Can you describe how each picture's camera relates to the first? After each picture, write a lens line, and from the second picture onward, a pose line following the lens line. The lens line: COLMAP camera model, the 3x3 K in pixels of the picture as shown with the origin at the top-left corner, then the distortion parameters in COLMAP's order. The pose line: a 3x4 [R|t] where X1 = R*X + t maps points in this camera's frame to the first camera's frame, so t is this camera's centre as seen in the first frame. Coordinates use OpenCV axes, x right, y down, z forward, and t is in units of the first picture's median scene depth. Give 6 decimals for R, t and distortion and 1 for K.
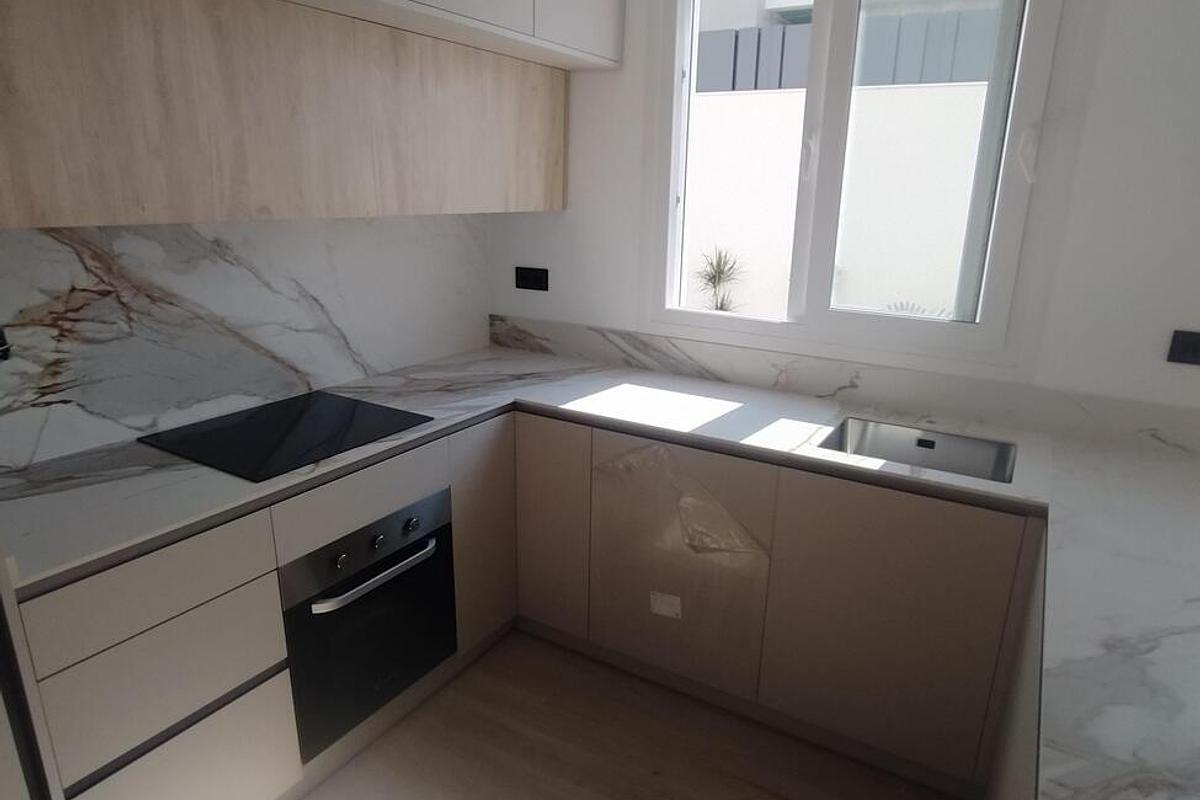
lens RADIAL K [[737.7, 0, 605.7], [0, 737.7, 412.5], [0, 0, 1]] dist [-0.030987, 0.019347]
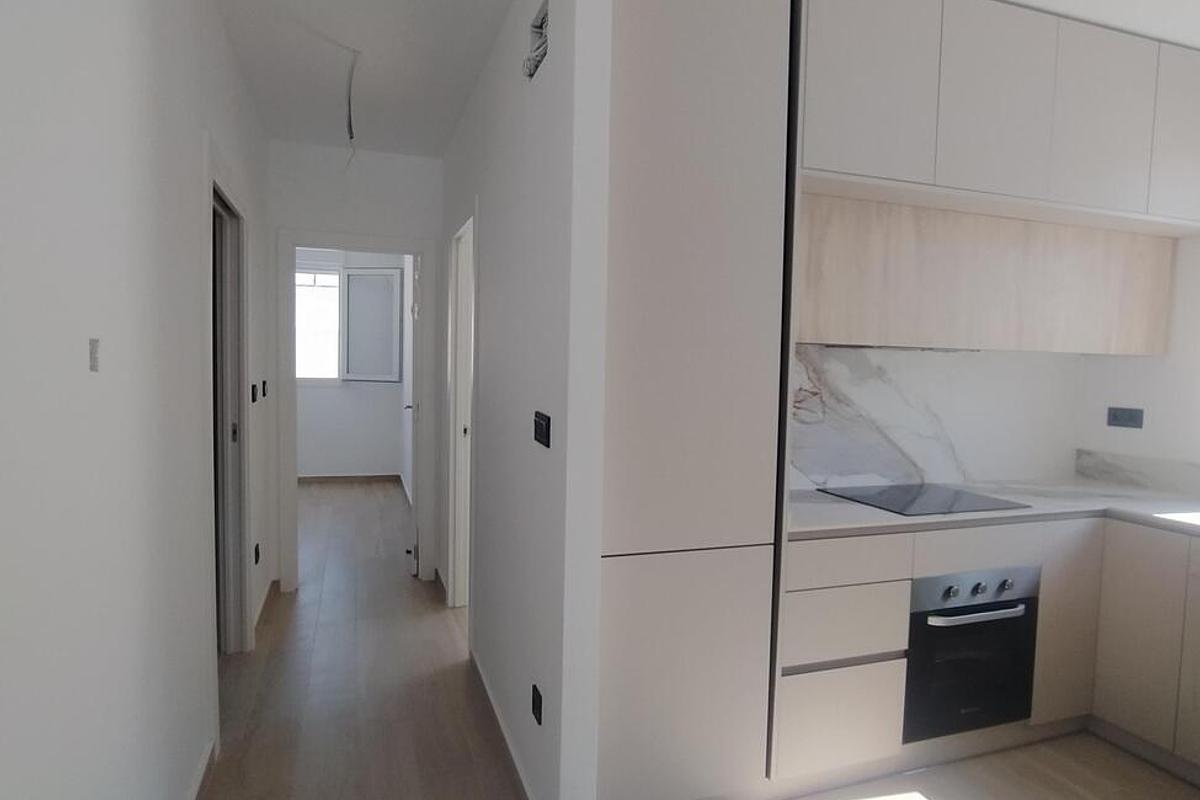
lens RADIAL K [[749.5, 0, 616.6], [0, 749.5, 409.3], [0, 0, 1]] dist [-0.033512, 0.023669]
pose [[0.780781, 0.037409, -0.623684, -0.004372], [-0.189389, 0.965414, -0.179187, 0.212444], [0.595410, 0.258024, 0.760862, -0.427346]]
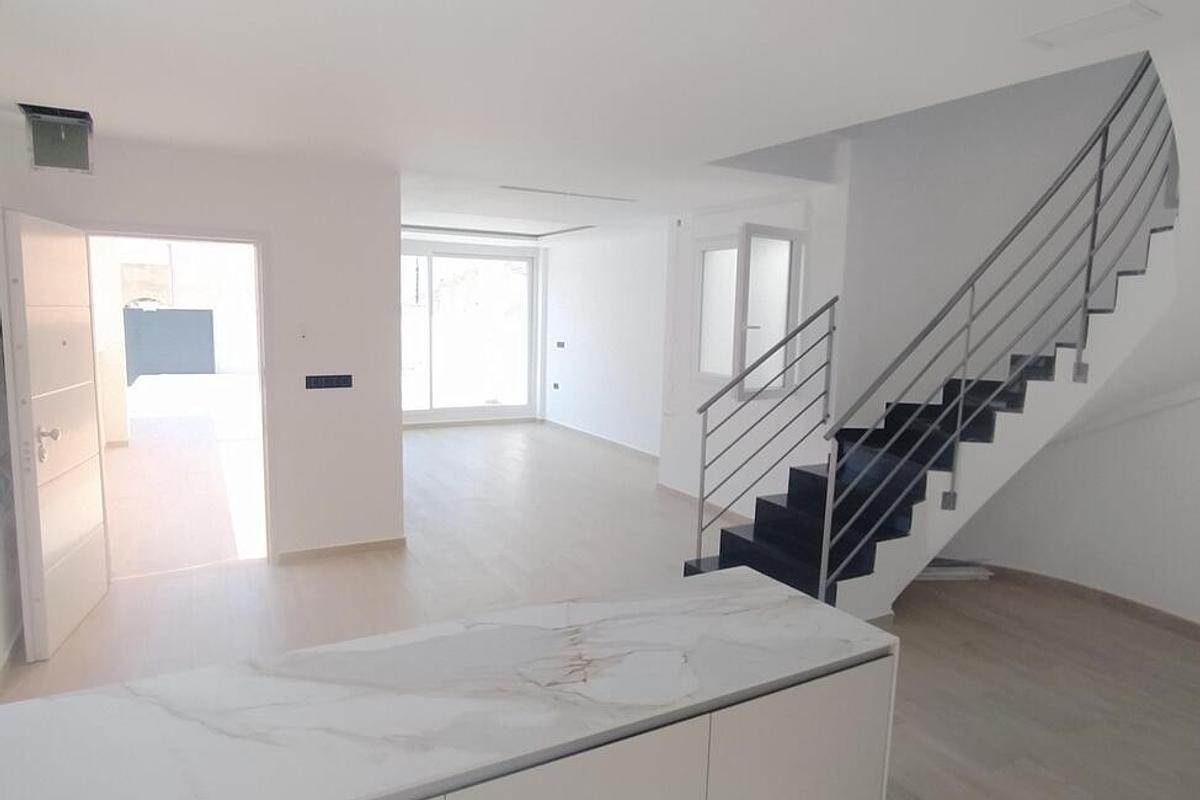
lens RADIAL K [[737.7, 0, 605.7], [0, 737.7, 412.5], [0, 0, 1]] dist [-0.030987, 0.019347]
pose [[-0.872579, -0.109720, 0.475991, -0.038346], [0.100547, 0.913236, 0.394830, -0.329315], [-0.478012, 0.392380, -0.785838, 0.833637]]
